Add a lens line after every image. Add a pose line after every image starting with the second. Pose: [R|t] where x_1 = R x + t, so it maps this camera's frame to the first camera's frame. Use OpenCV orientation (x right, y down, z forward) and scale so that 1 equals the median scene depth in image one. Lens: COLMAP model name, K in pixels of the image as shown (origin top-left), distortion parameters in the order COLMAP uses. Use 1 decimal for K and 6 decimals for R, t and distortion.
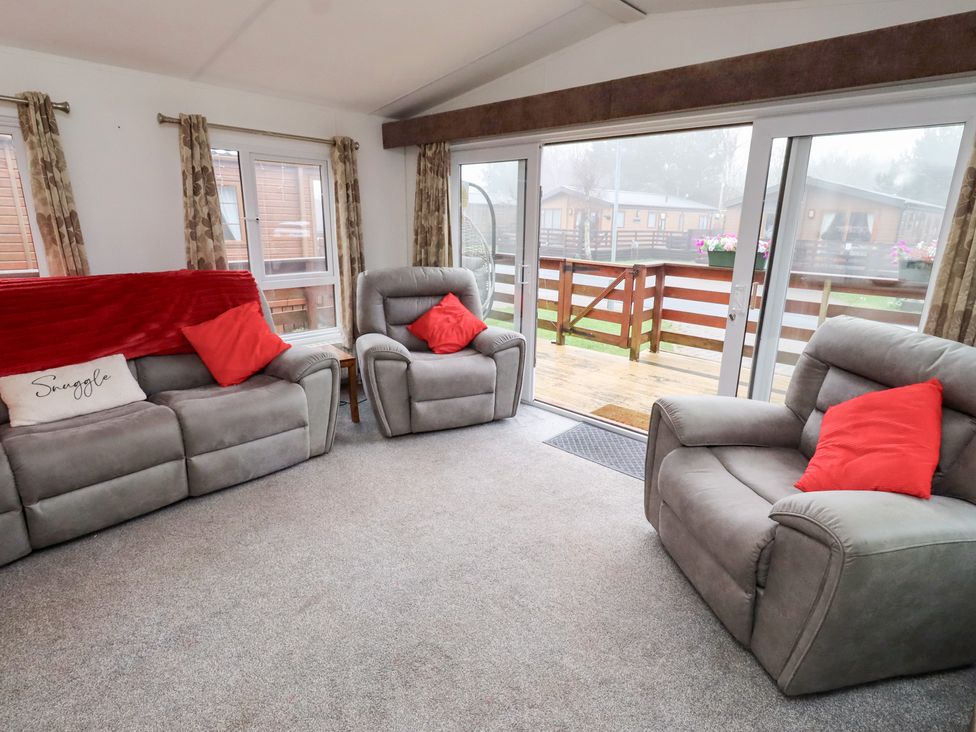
lens RADIAL K [[509.5, 0, 497.8], [0, 509.5, 348.1], [0, 0, 1]] dist [0.003397, -0.000106]
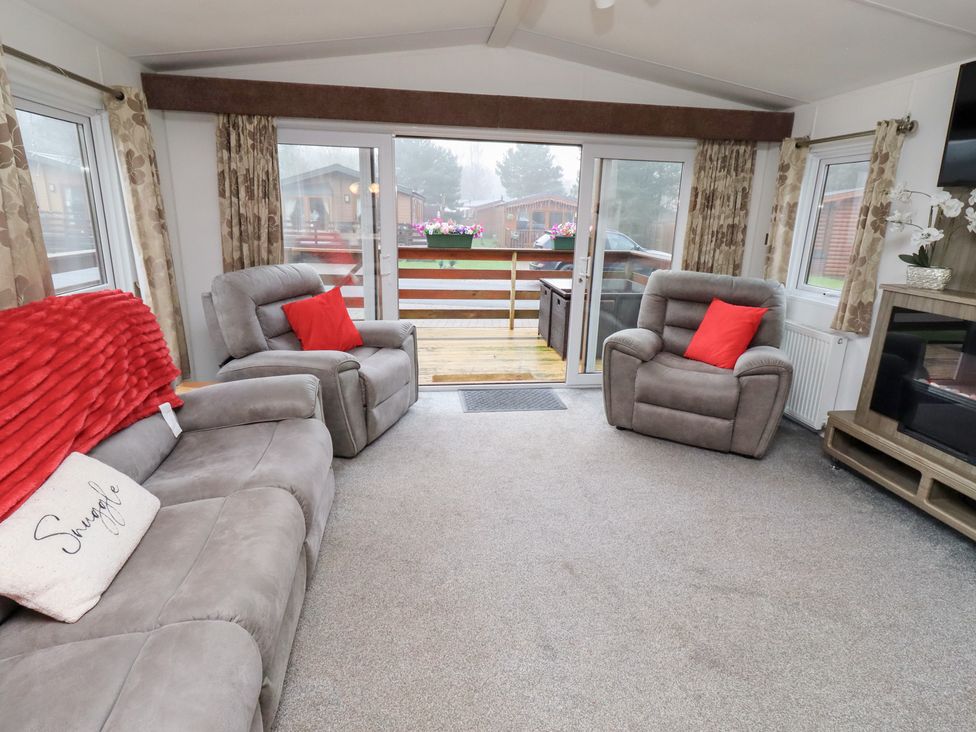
lens RADIAL K [[509.5, 0, 497.8], [0, 509.5, 348.1], [0, 0, 1]] dist [0.003397, -0.000106]
pose [[0.624255, -0.202535, 0.754510, -0.675975], [0.176555, 0.977397, 0.116289, -0.068293], [-0.761008, 0.060619, 0.645904, 0.216590]]
